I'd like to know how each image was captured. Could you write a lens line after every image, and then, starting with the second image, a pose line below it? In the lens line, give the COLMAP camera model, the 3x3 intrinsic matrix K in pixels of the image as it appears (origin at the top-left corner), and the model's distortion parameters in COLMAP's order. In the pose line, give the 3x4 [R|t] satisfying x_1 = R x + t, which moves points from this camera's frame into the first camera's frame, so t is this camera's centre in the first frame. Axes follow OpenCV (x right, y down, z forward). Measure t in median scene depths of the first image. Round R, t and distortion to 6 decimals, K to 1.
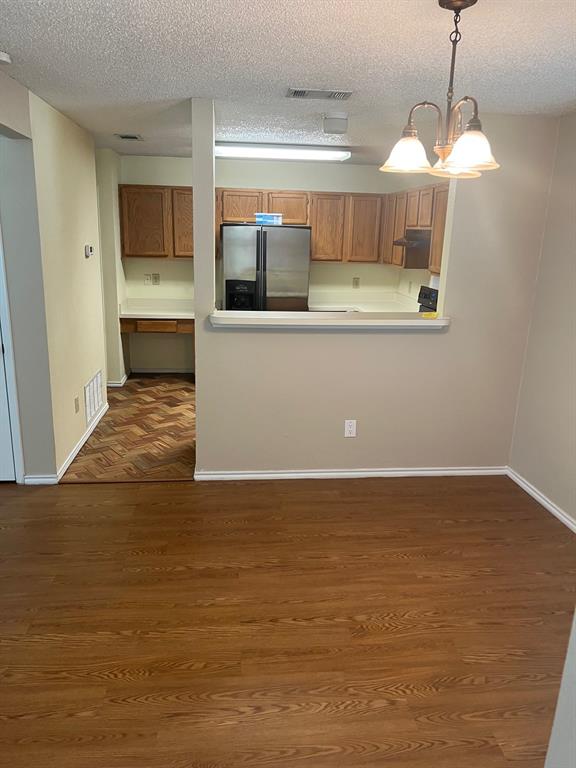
lens RADIAL K [[585.0, 0, 288.0], [0, 585.0, 397.9], [0, 0, 1]] dist [0.051148, -0.000210]
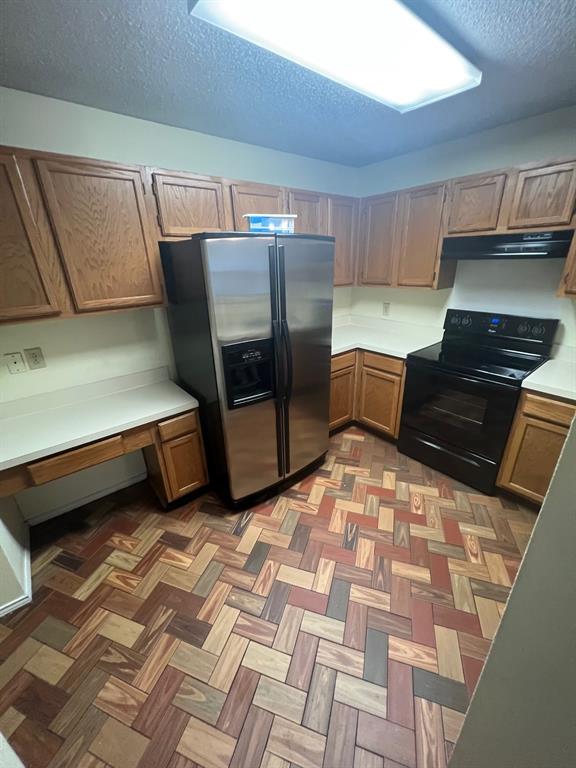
lens RADIAL K [[308.1, 0, 288.0], [0, 308.1, 384.0], [0, 0, 1]] dist [0.000536, 0.000280]
pose [[0.834775, -0.253611, 0.488705, -0.189682], [0.201019, 0.966712, 0.158302, -0.190443], [-0.512584, -0.033907, 0.857967, 0.696184]]
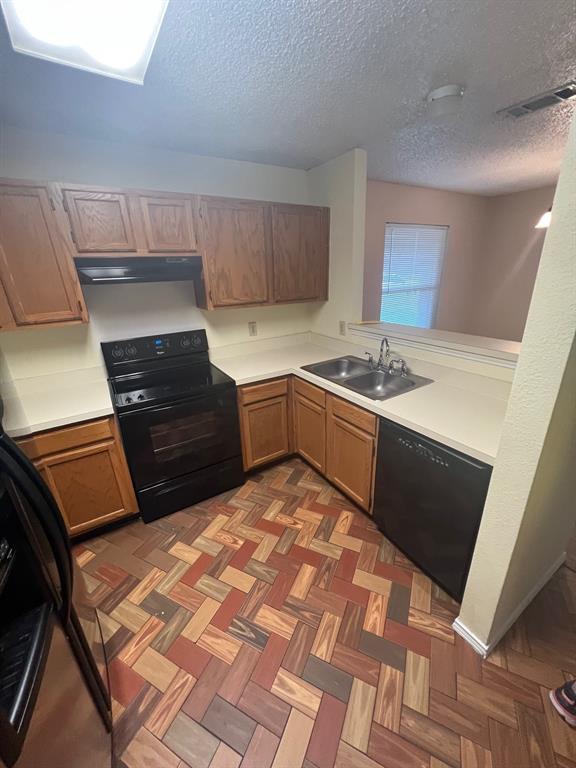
lens RADIAL K [[308.1, 0, 288.0], [0, 308.1, 384.0], [0, 0, 1]] dist [0.000536, 0.000280]
pose [[-0.446712, -0.324098, 0.833912, -0.176548], [0.267011, 0.841308, 0.470006, -0.236391], [-0.853905, 0.432621, -0.289285, 0.853823]]
